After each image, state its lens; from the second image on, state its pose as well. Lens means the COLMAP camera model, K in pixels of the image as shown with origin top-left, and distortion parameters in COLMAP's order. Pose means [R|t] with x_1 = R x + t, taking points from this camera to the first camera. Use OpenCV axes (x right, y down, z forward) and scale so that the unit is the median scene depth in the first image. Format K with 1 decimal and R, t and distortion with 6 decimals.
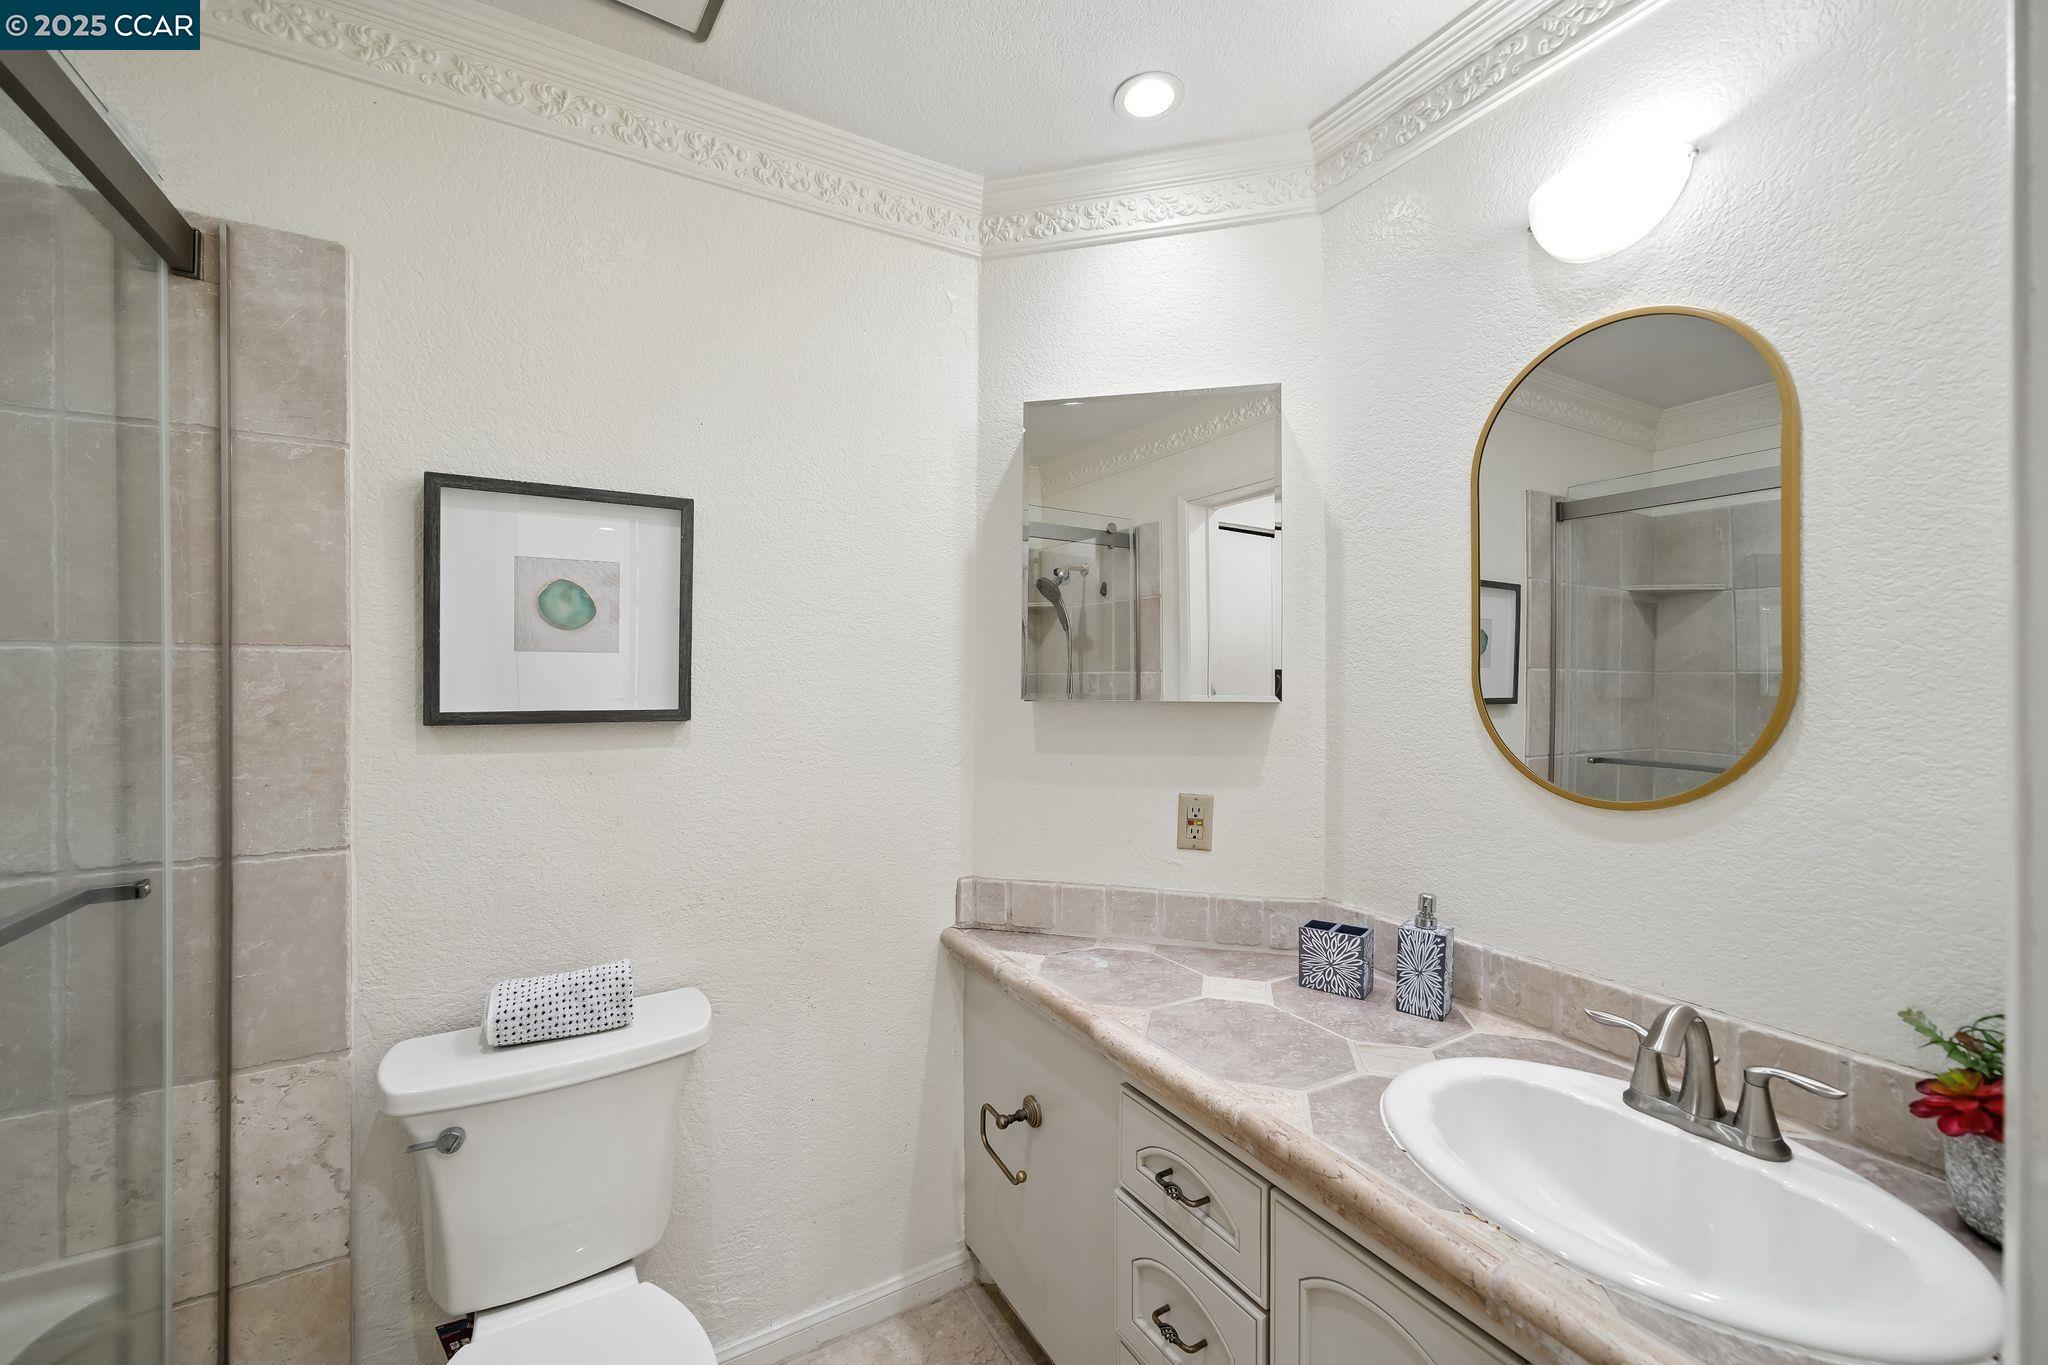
lens RADIAL K [[762.7, 0, 1007.3], [0, 762.7, 683.3], [0, 0, 1]] dist [-0.007710, 0.003903]
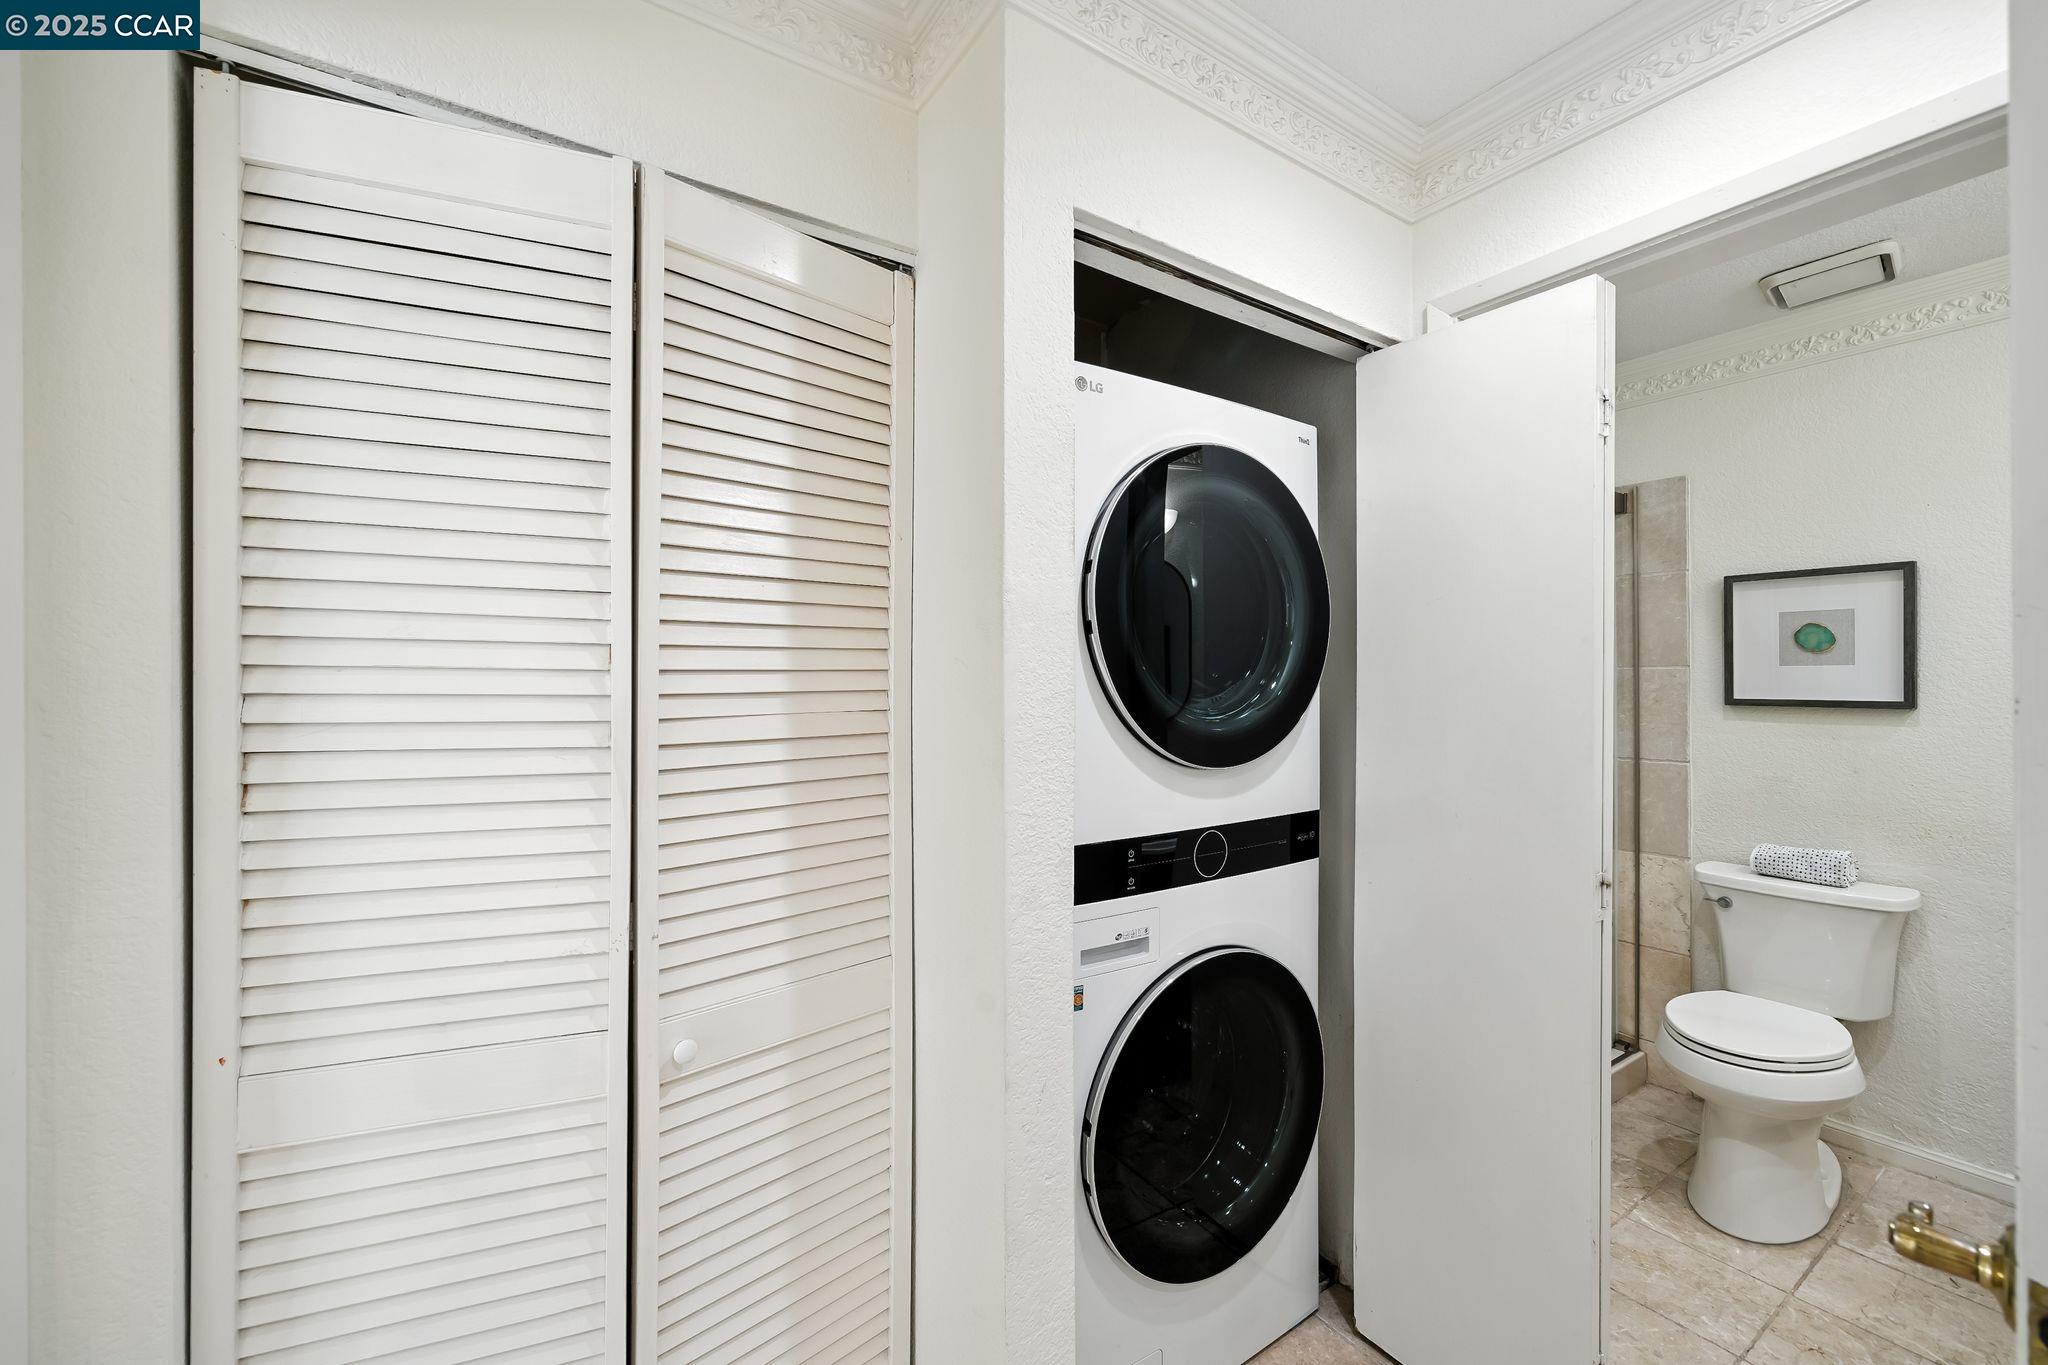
lens RADIAL K [[762.7, 0, 1007.3], [0, 762.7, 683.3], [0, 0, 1]] dist [-0.007710, 0.003903]
pose [[0.014125, 0.007666, -0.999871, 1.205721], [0.008680, 0.999932, 0.007789, -0.032944], [0.999863, -0.008789, 0.014058, -0.910500]]
